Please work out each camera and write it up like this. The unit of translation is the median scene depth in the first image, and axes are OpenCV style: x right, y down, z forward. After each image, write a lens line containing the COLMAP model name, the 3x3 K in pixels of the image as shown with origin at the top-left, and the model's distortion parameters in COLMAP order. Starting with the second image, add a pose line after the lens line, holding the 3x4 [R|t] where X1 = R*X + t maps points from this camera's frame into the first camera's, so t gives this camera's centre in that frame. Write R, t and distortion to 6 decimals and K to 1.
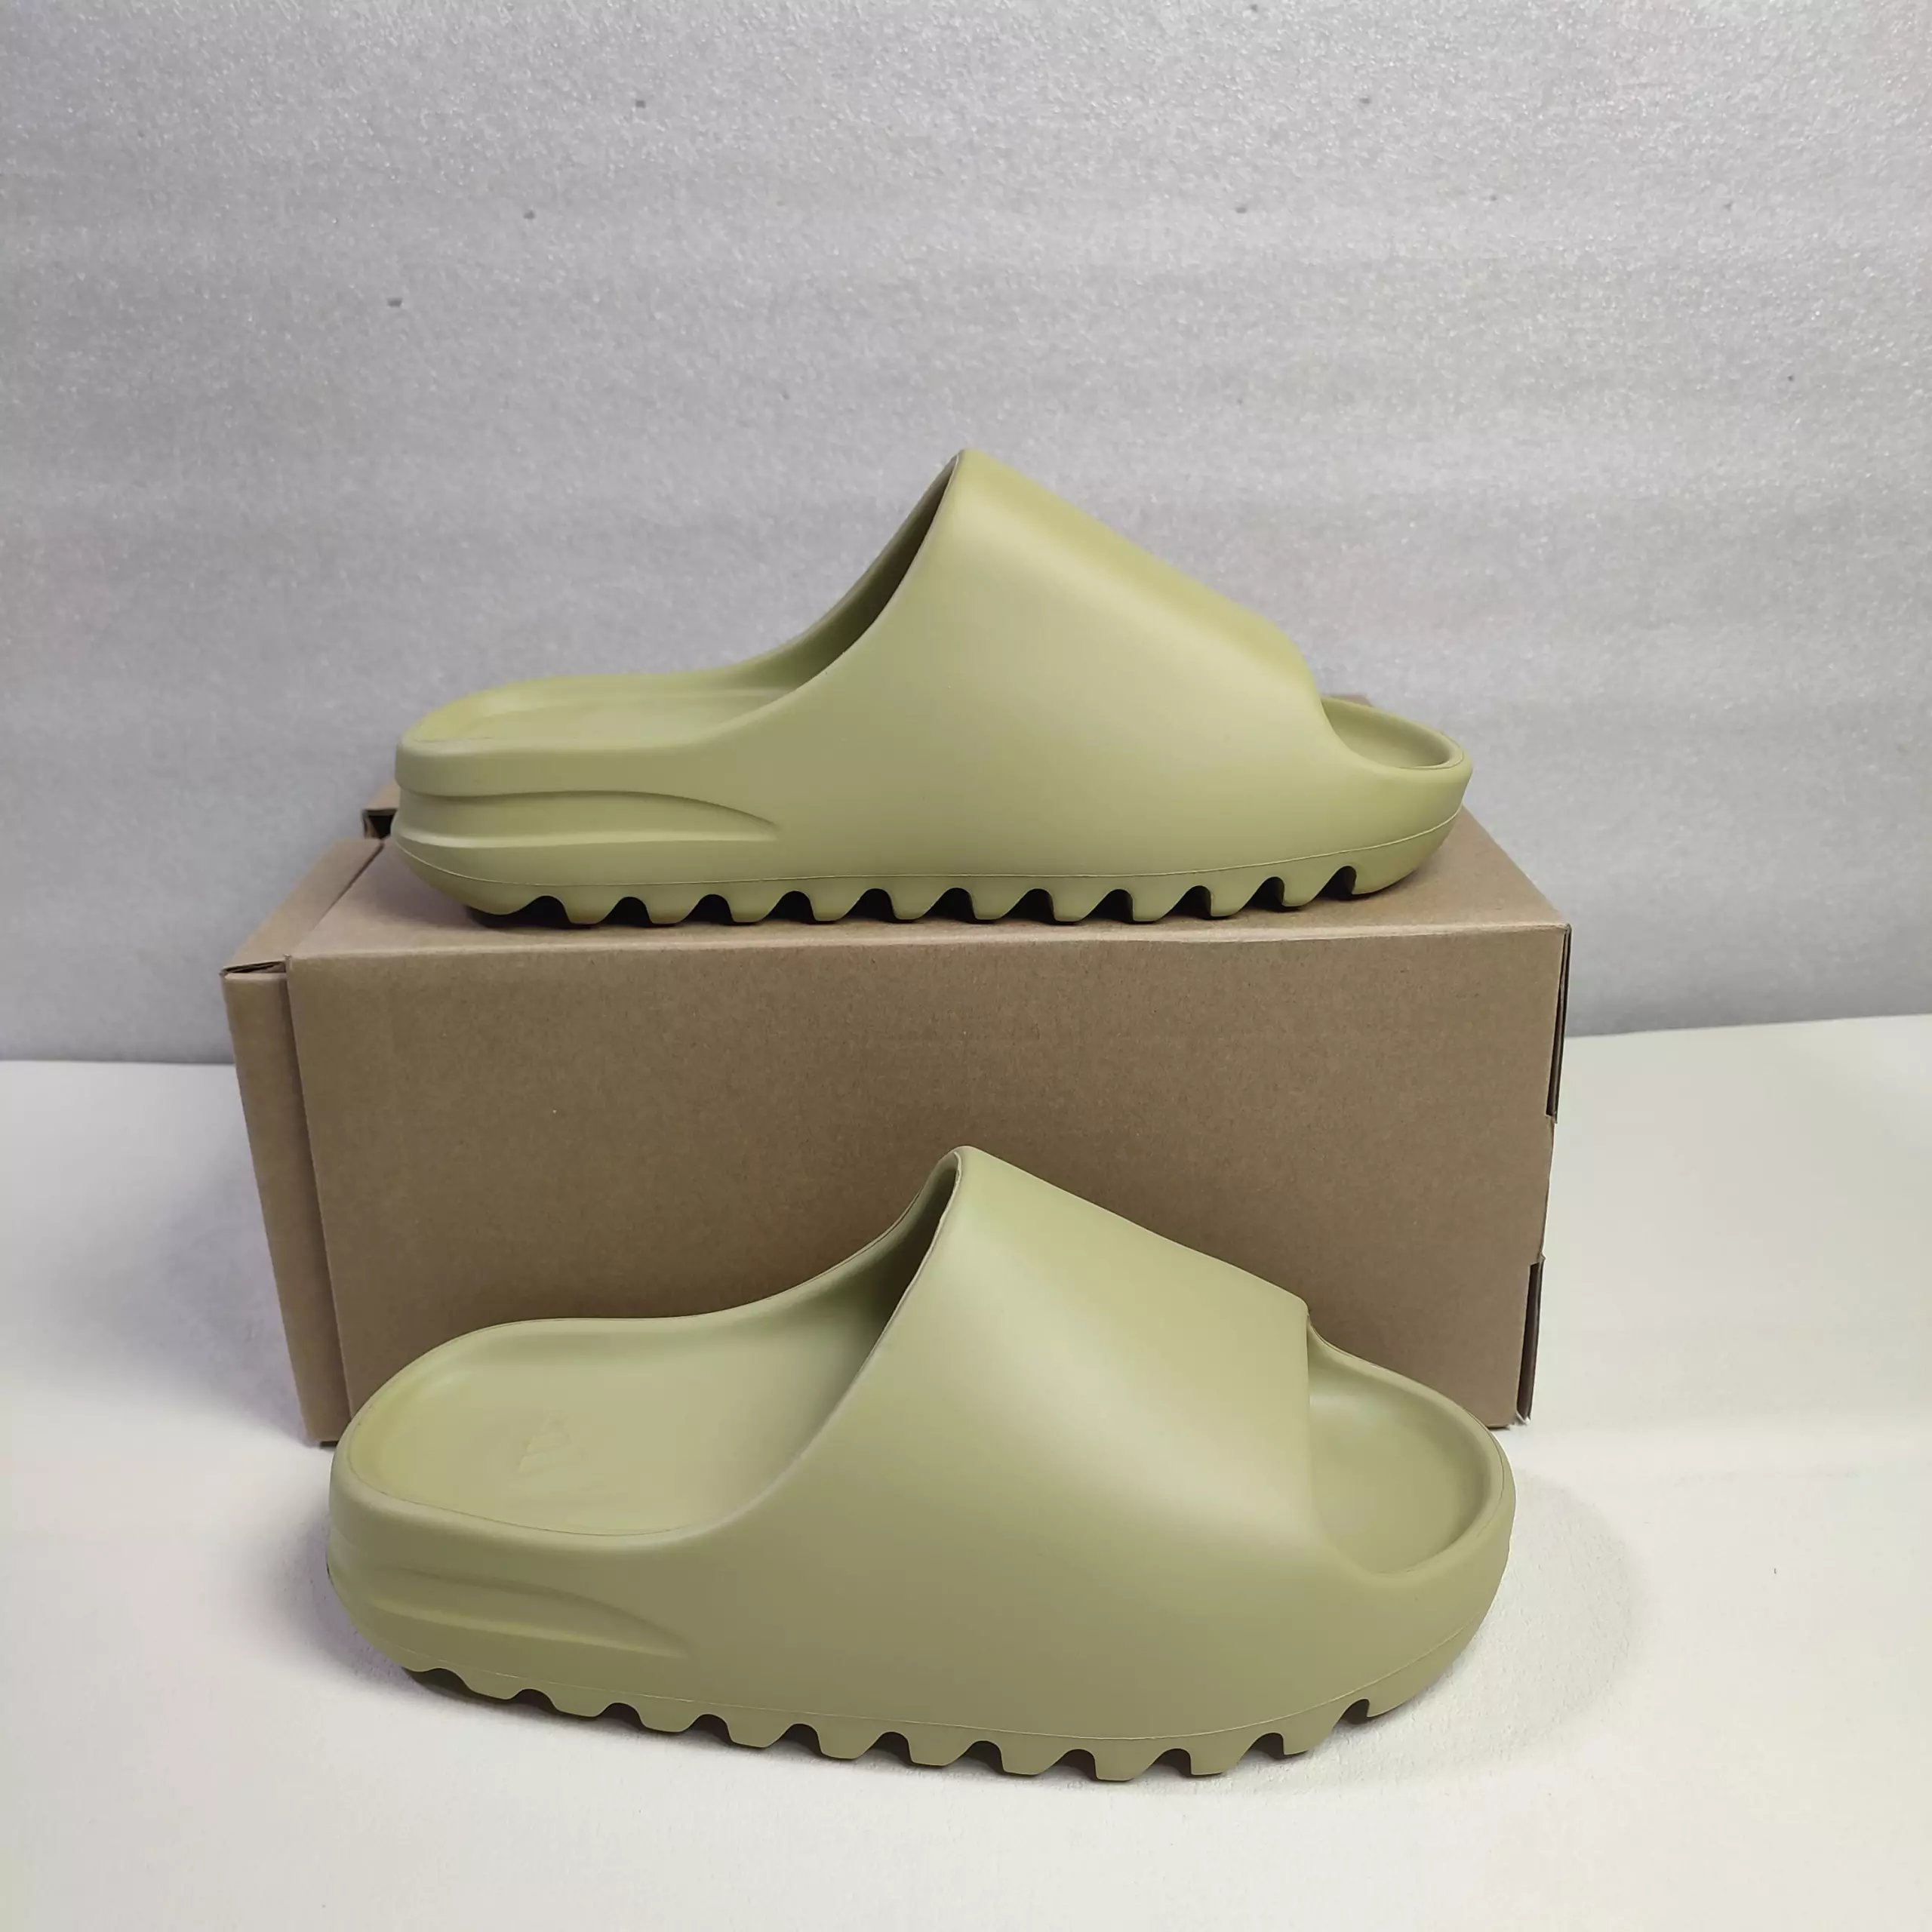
lens RADIAL K [[1853.6, 0, 966.0], [0, 1853.6, 966.0], [0, 0, 1]] dist [0.052611, -0.061199]
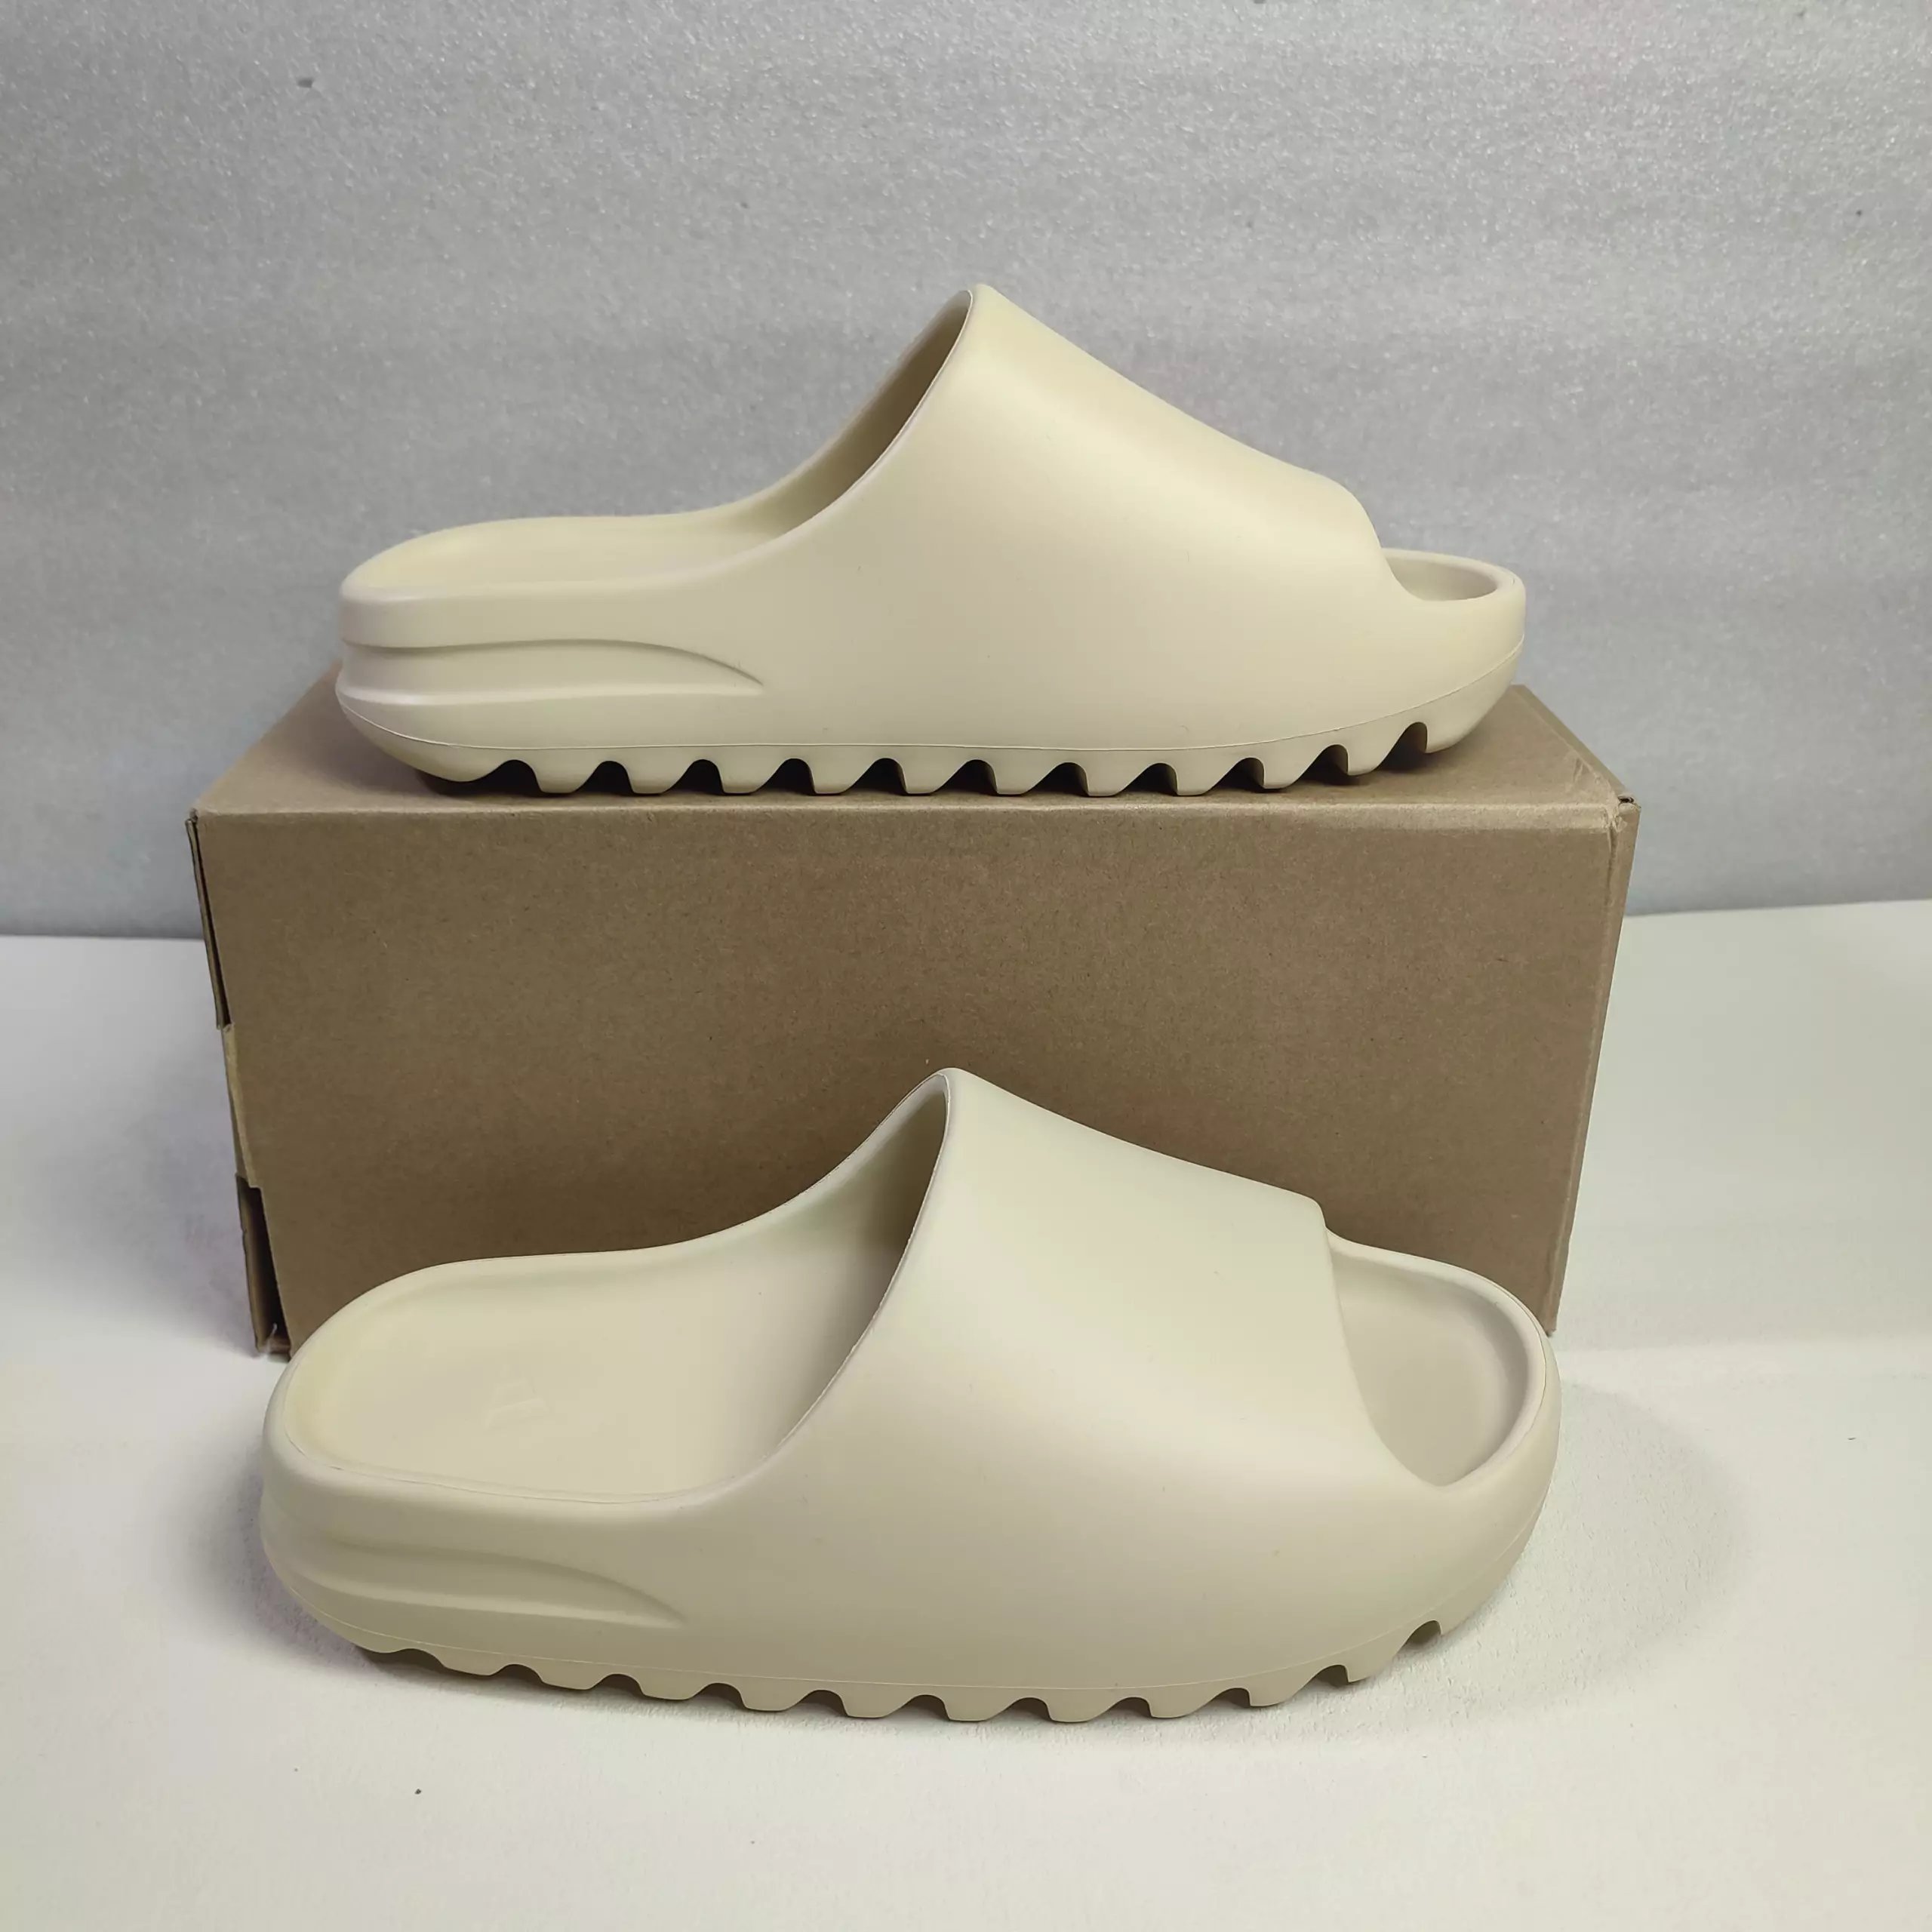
lens RADIAL K [[1760.3, 0, 968.6], [0, 1760.3, 926.4], [0, 0, 1]] dist [0.106562, -0.149482]
pose [[0.999698, 0.024393, 0.003009, 0.017190], [-0.024527, 0.998008, 0.058129, -0.010922], [-0.001585, -0.058185, 0.998305, 0.120354]]
